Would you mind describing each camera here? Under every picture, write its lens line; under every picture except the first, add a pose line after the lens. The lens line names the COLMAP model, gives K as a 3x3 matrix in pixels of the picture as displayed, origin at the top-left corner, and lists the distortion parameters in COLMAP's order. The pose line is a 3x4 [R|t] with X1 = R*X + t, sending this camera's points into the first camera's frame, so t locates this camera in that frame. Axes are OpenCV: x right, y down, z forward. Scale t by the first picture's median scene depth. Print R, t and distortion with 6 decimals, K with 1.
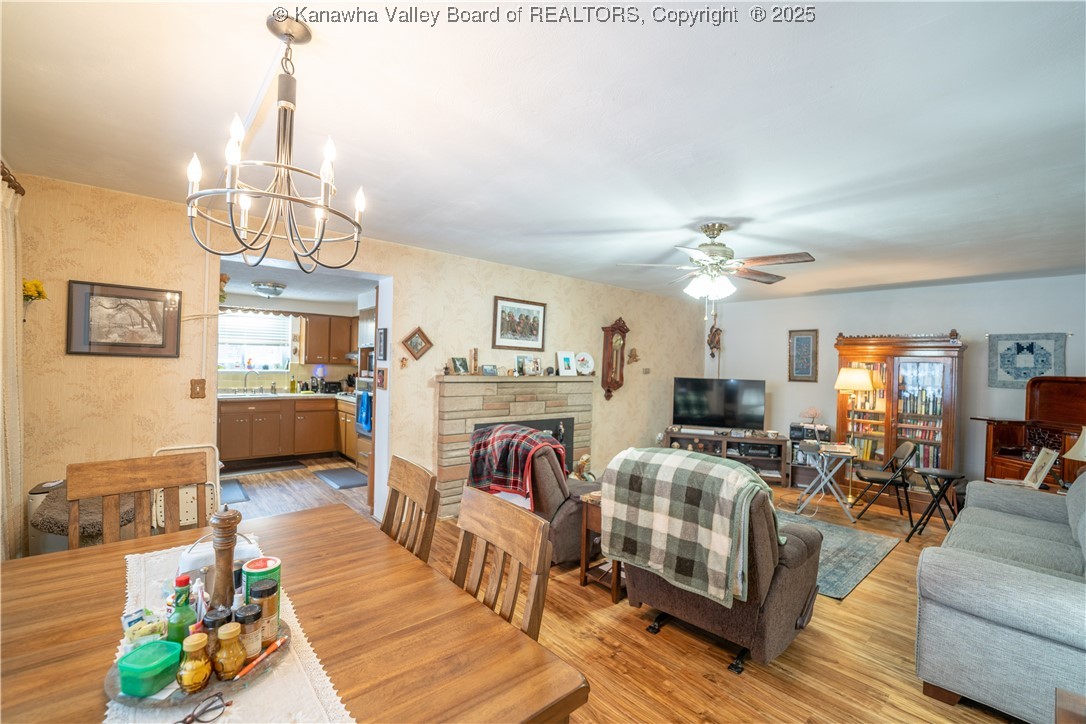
lens RADIAL K [[449.4, 0, 548.1], [0, 449.4, 366.9], [0, 0, 1]] dist [-0.026261, 0.002625]
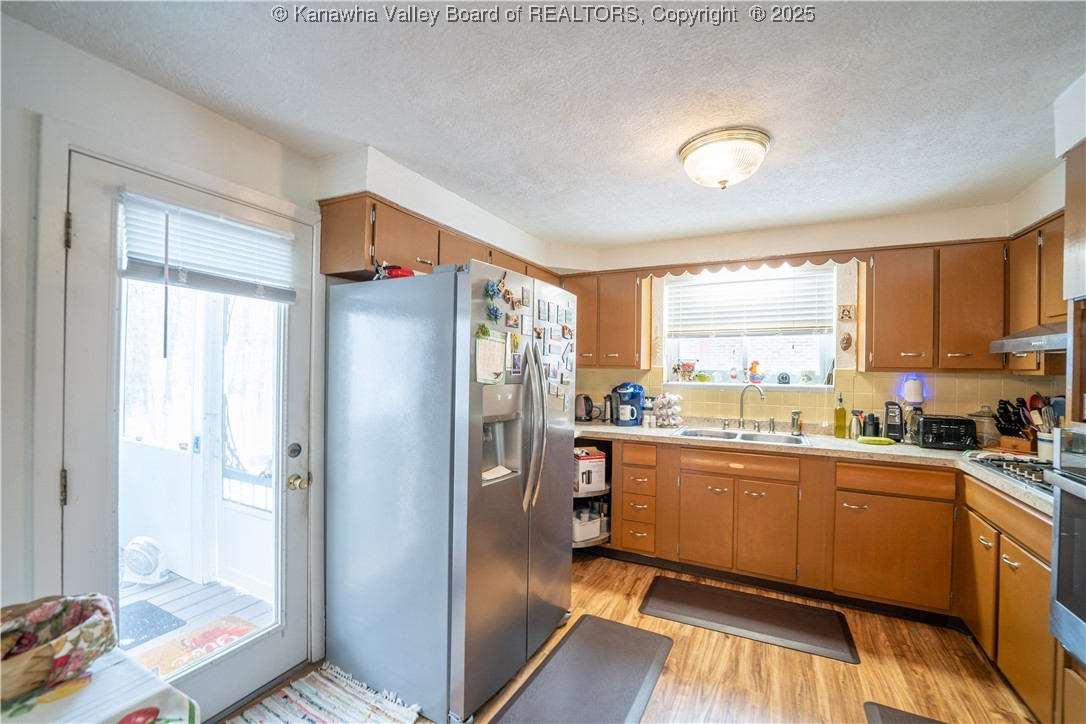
lens RADIAL K [[449.4, 0, 536.7], [0, 449.4, 362.8], [0, 0, 1]] dist [-0.026261, 0.002625]
pose [[0.355576, -0.024382, -0.934329, -0.337429], [-0.007052, 0.999561, -0.028768, -0.000489], [0.934621, 0.016818, 0.355248, 0.710378]]
